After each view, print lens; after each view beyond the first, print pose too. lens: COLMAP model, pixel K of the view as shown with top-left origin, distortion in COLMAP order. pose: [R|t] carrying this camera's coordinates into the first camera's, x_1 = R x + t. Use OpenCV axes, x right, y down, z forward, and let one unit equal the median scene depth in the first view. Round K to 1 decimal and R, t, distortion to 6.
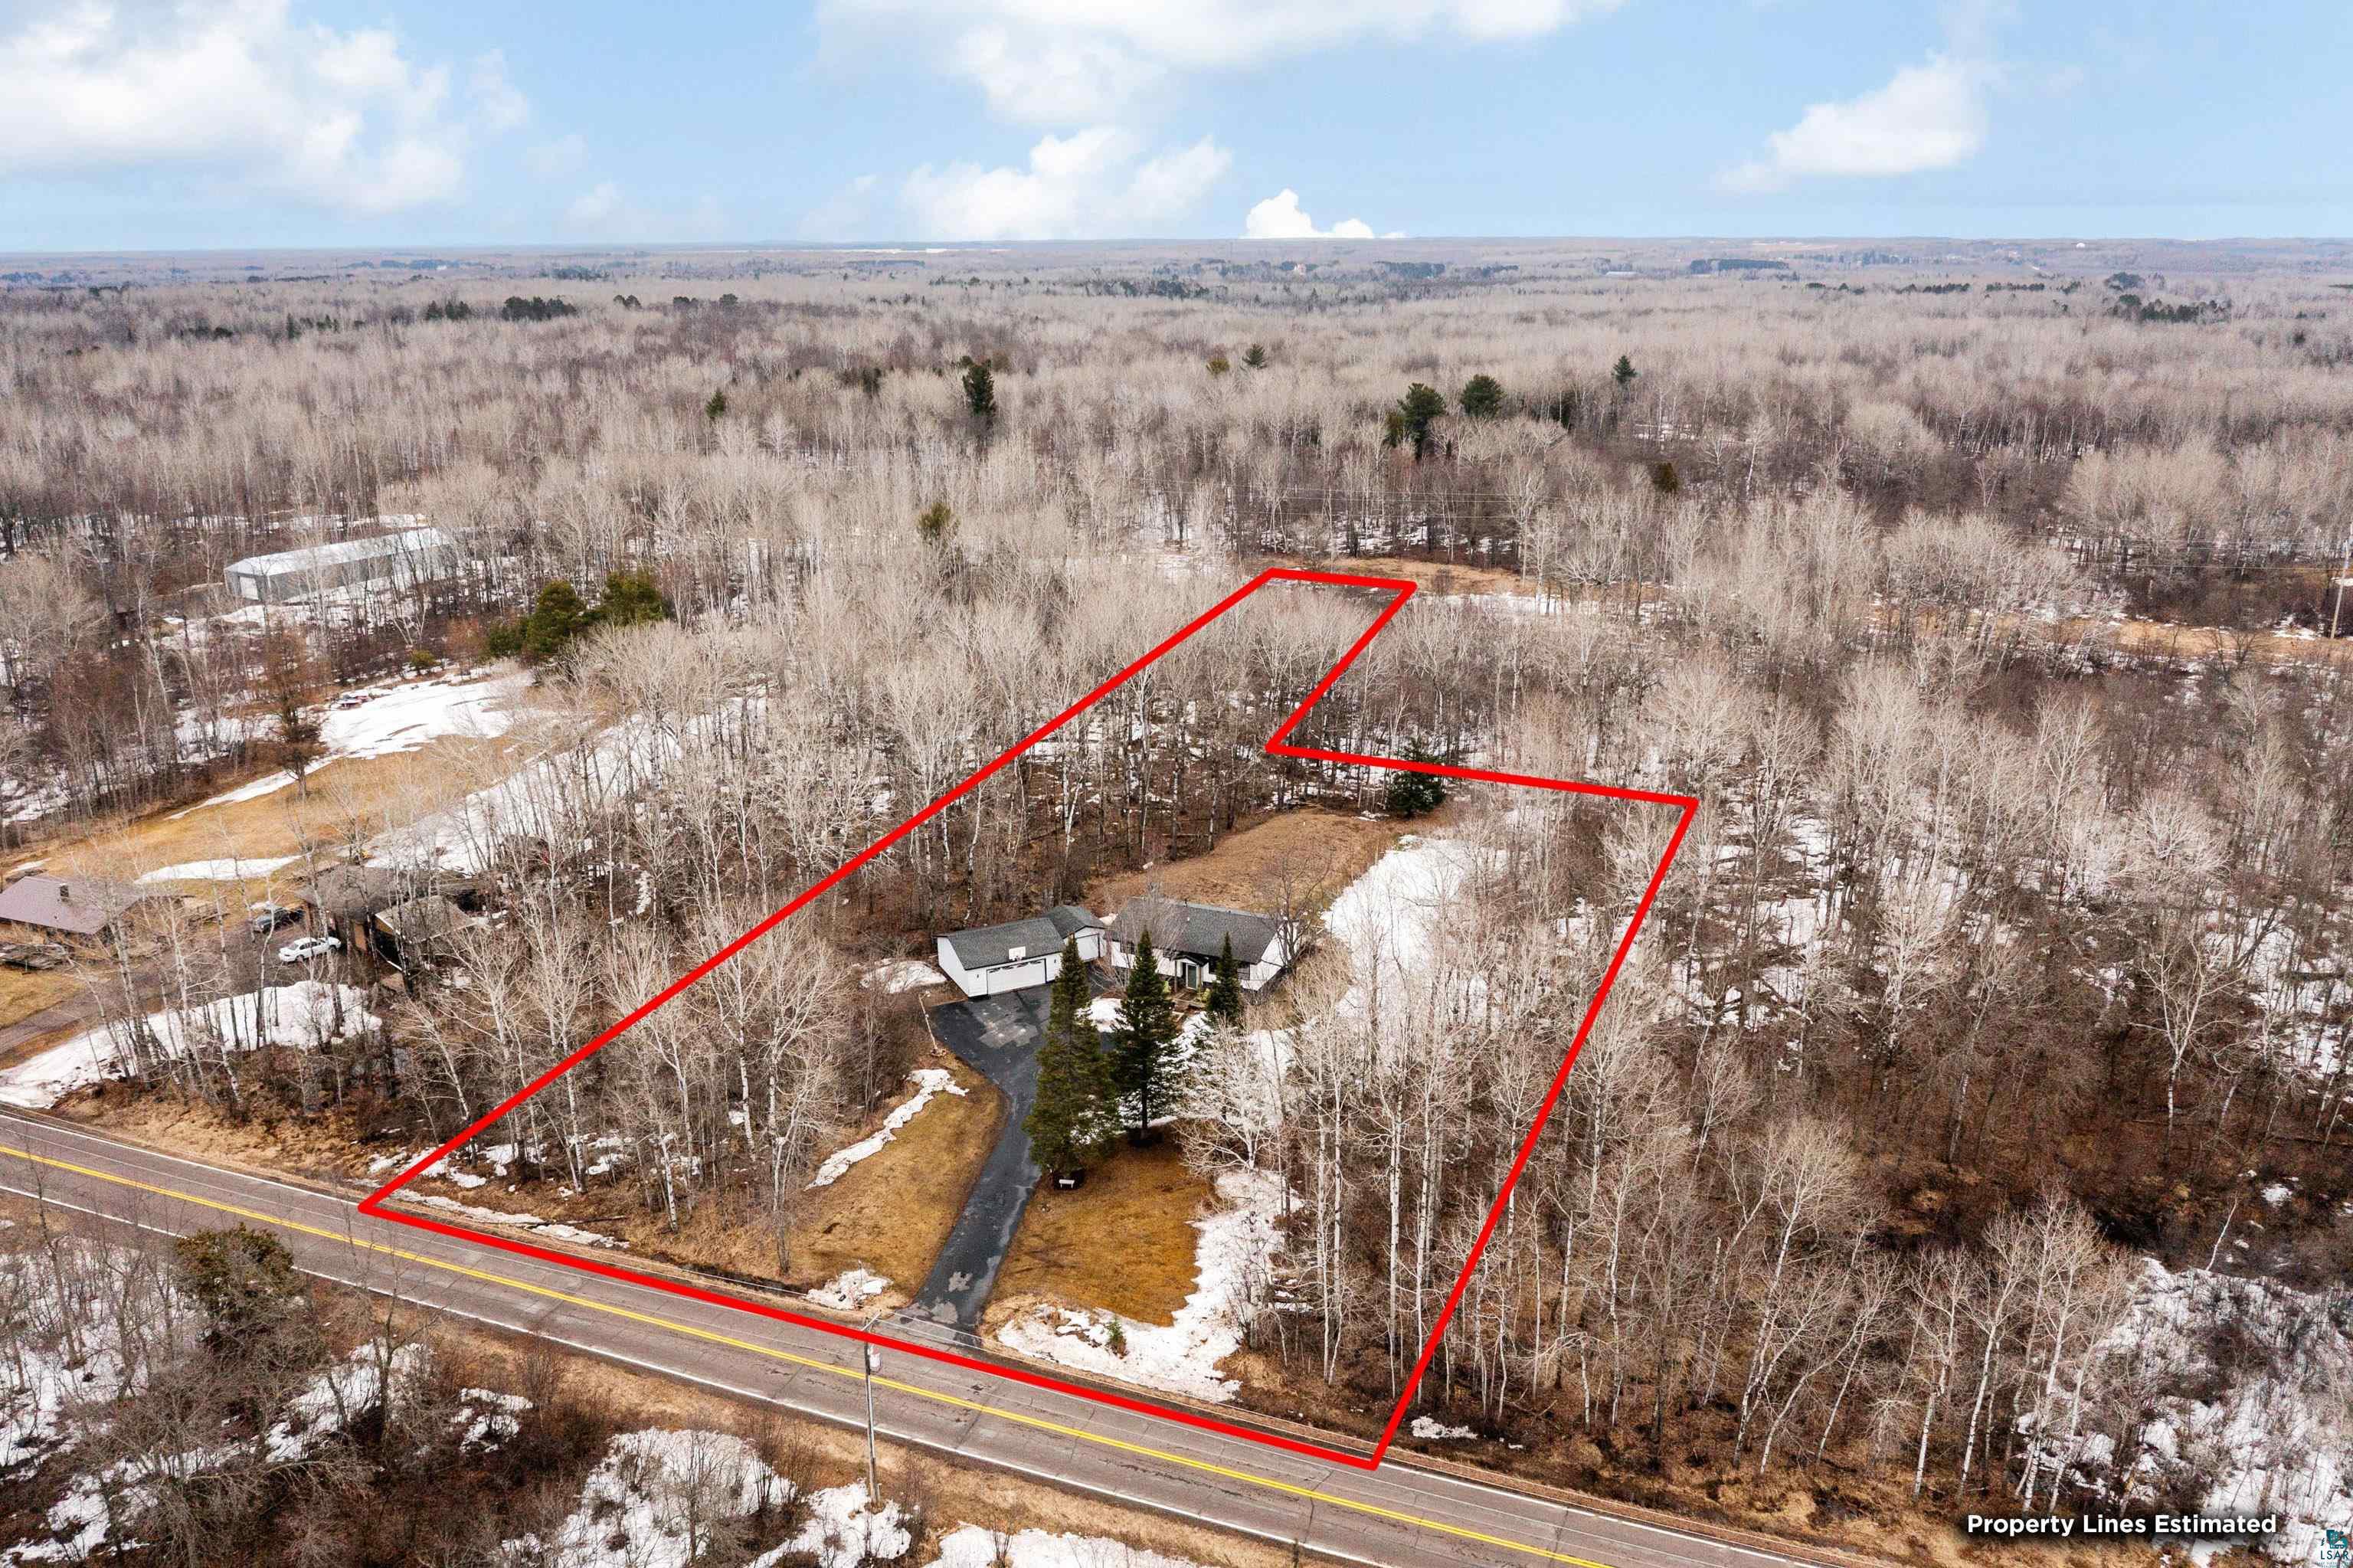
lens RADIAL K [[1851.9, 0, 1174.3], [0, 1851.9, 788.8], [0, 0, 1]] dist [-0.018029, 0.002489]
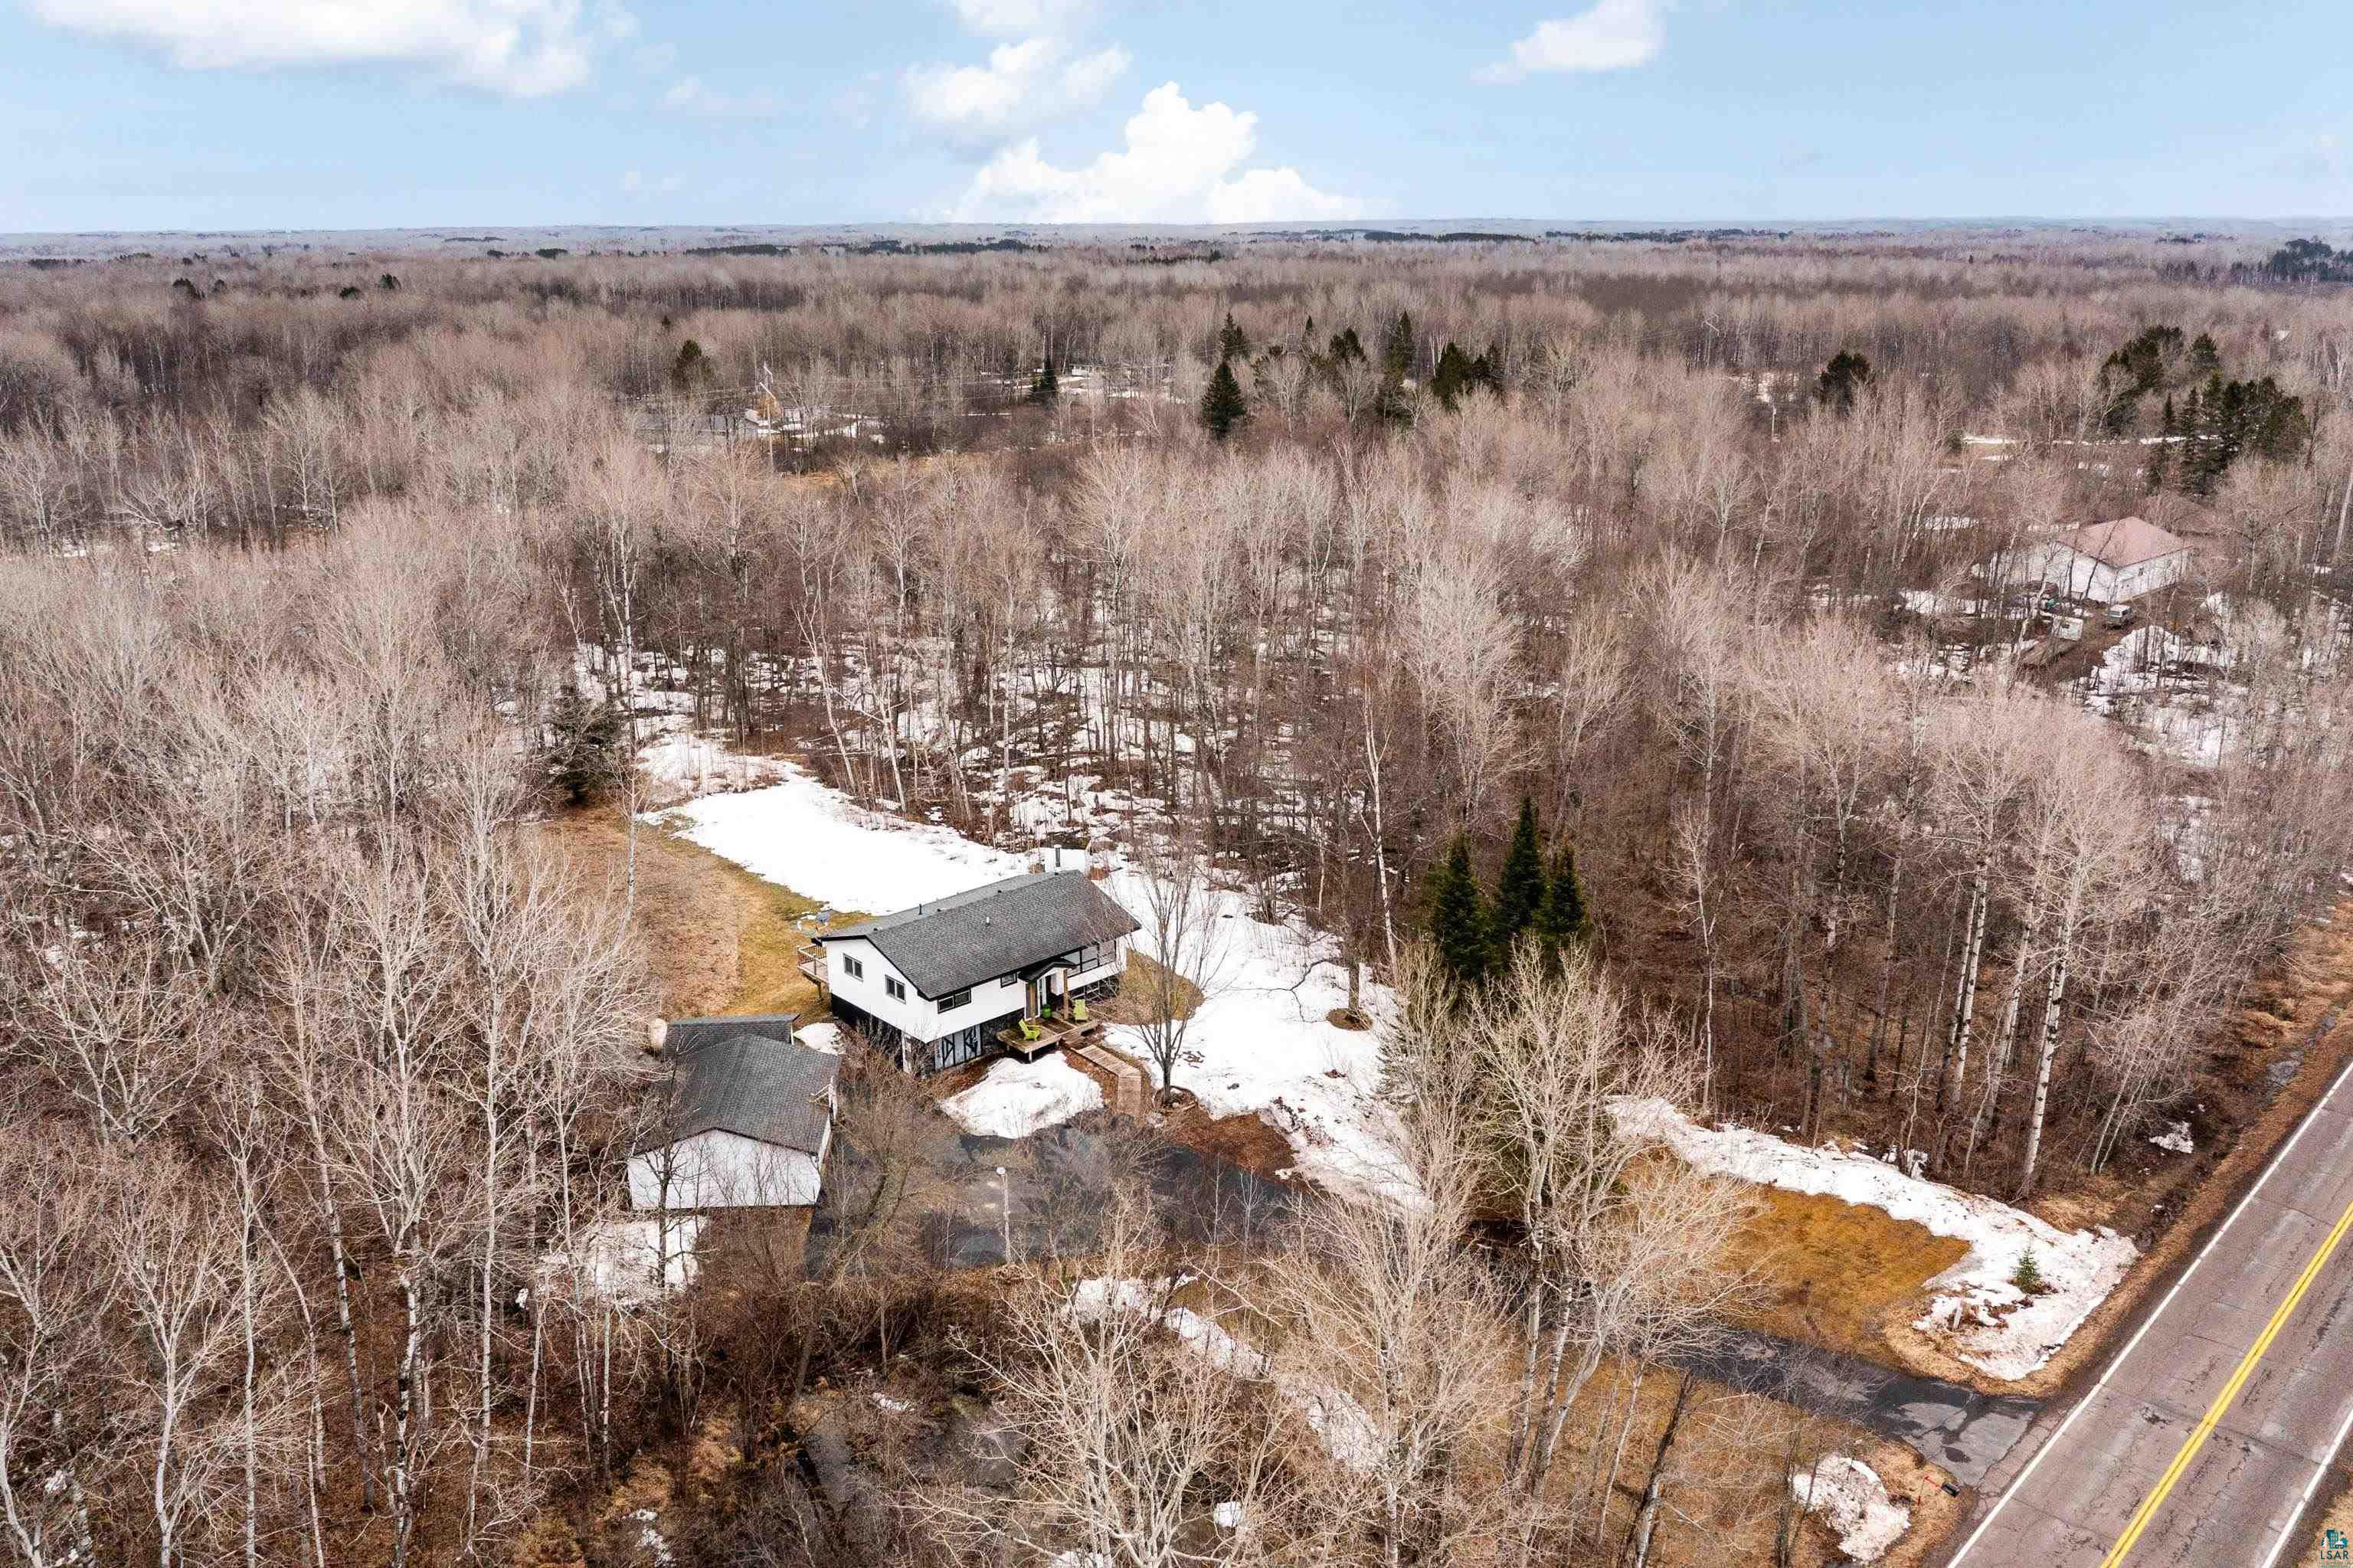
lens RADIAL K [[1851.9, 0, 1174.3], [0, 1851.9, 788.8], [0, 0, 1]] dist [-0.018029, 0.002489]
pose [[0.373885, -0.273242, 0.886312, -0.500662], [0.272765, 0.945752, 0.176503, -0.063012], [-0.886459, 0.175763, 0.428133, 0.661487]]
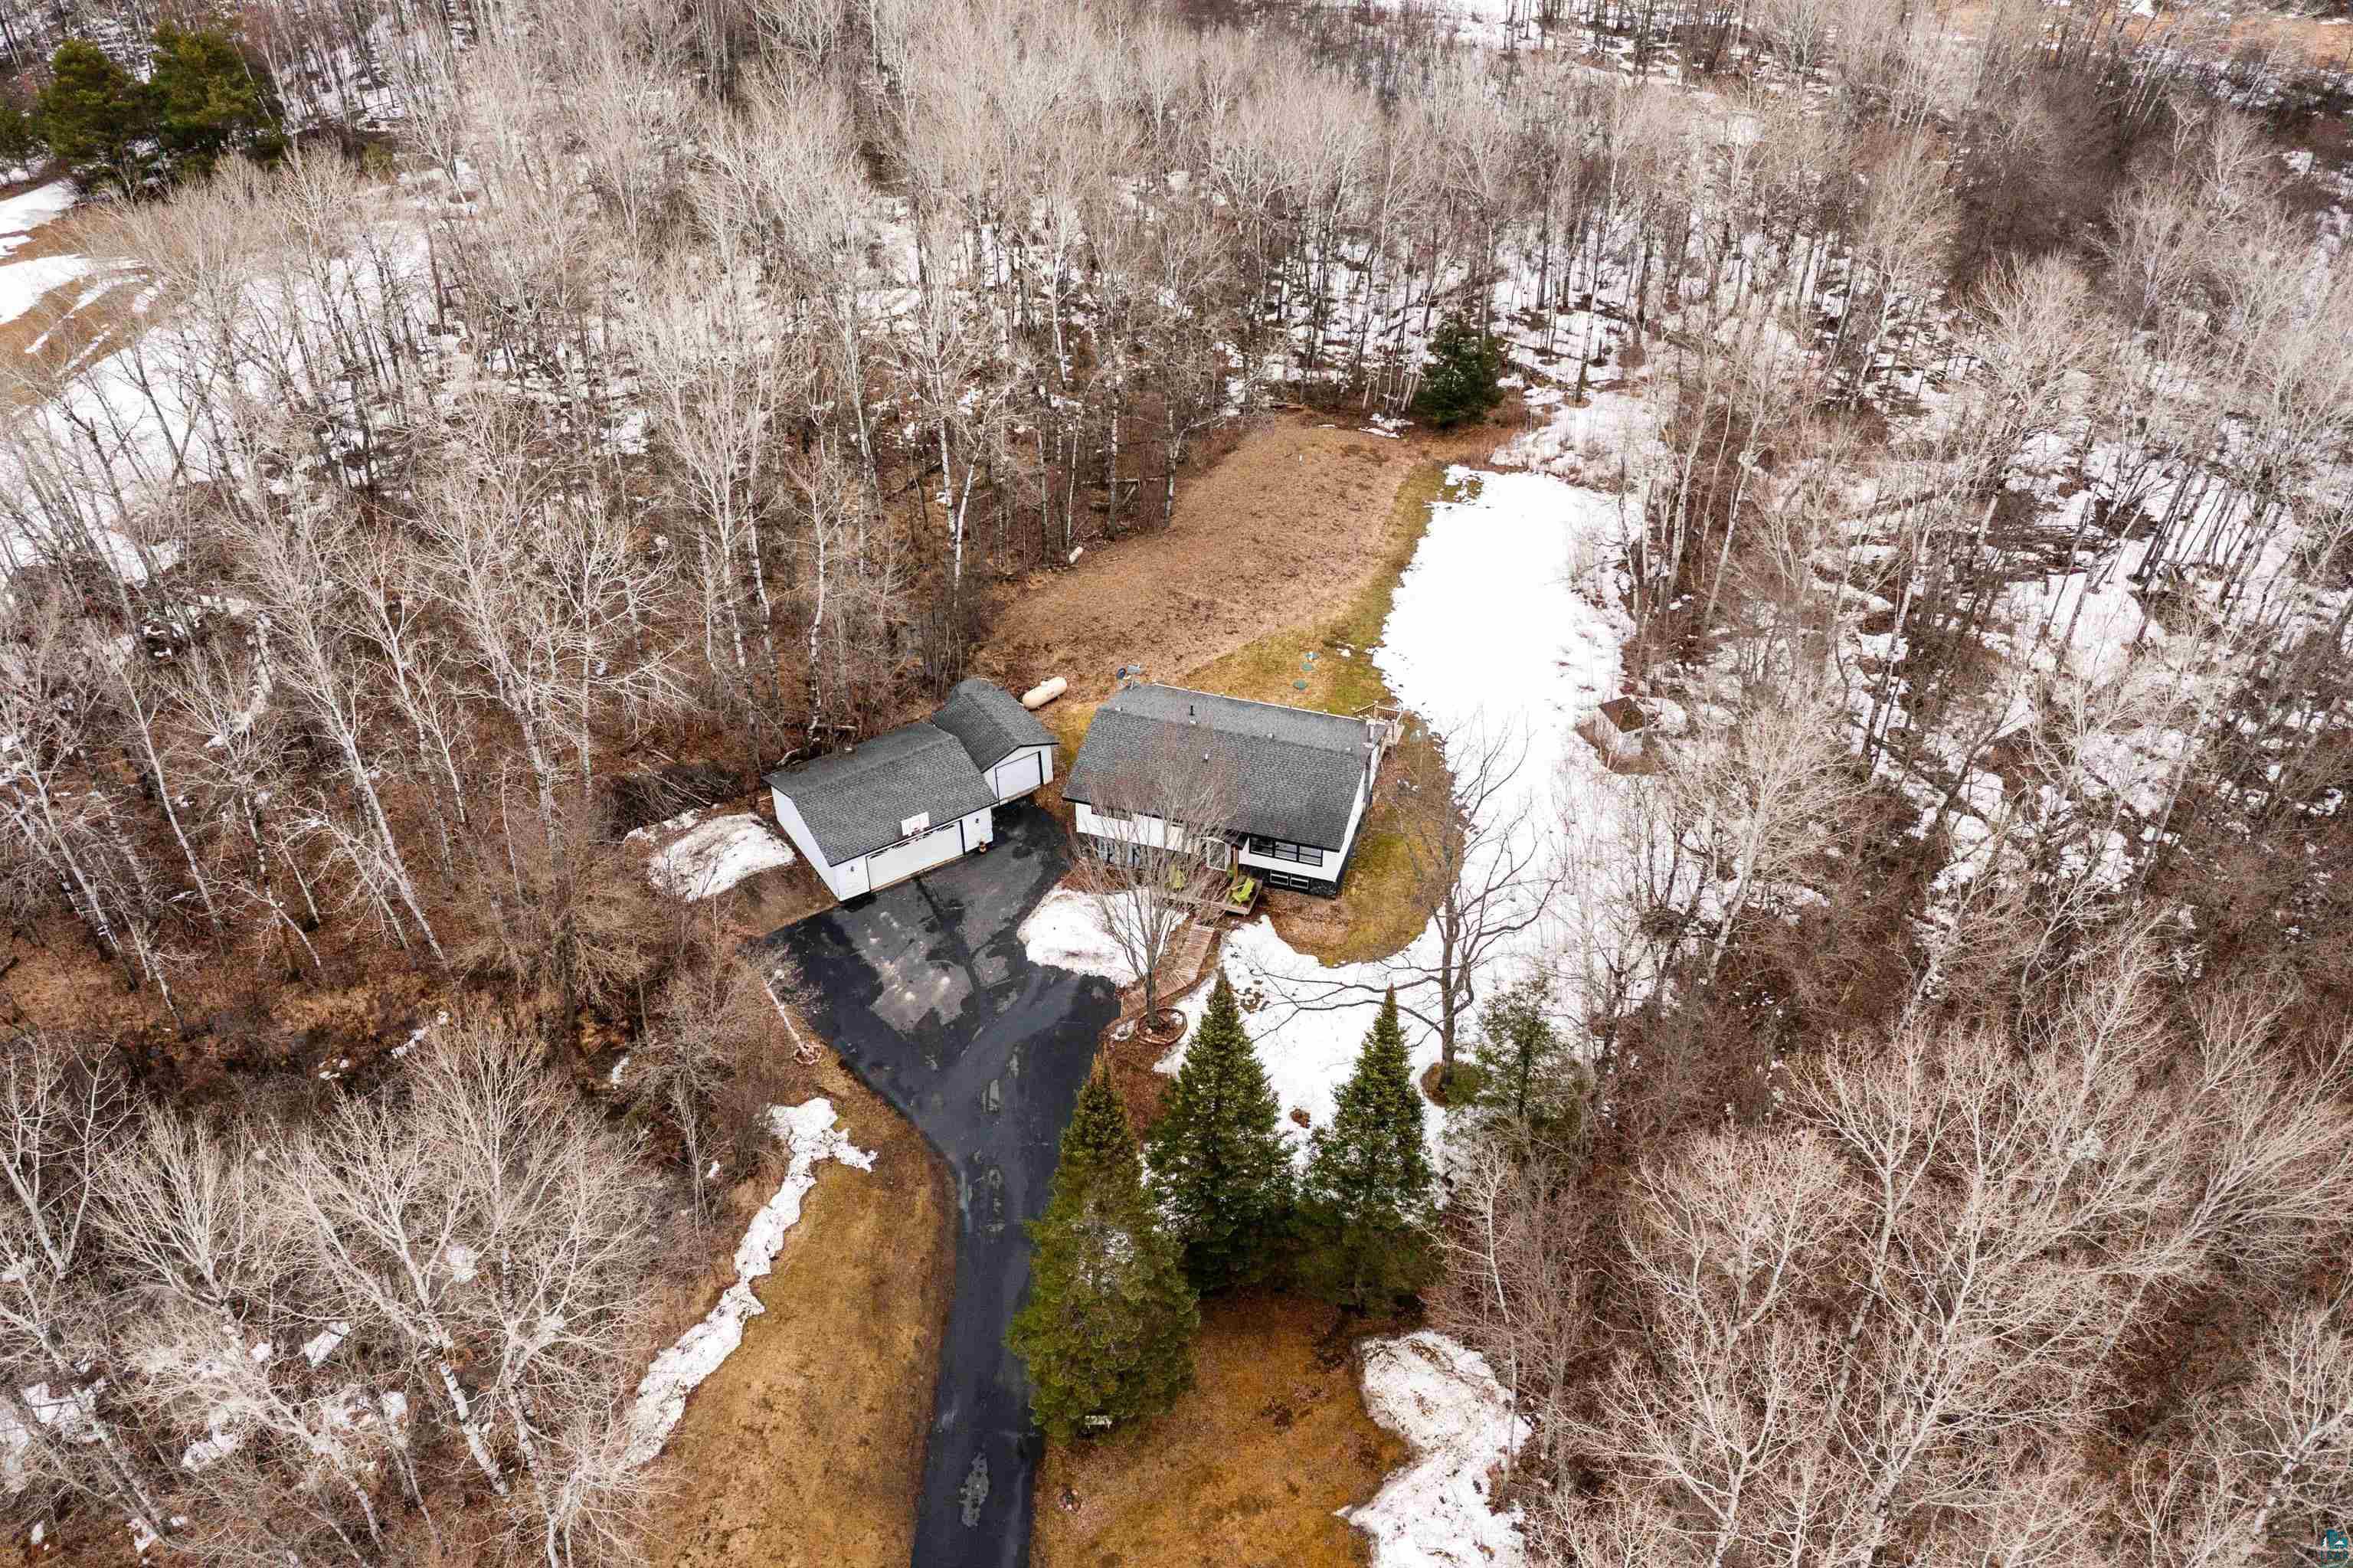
lens RADIAL K [[1851.9, 0, 1174.3], [0, 1851.9, 788.8], [0, 0, 1]] dist [-0.018029, 0.002489]
pose [[0.991680, -0.073945, 0.105375, -0.064176], [0.033957, 0.939833, 0.339942, -0.118215], [-0.124172, -0.333536, 0.934524, 0.442955]]
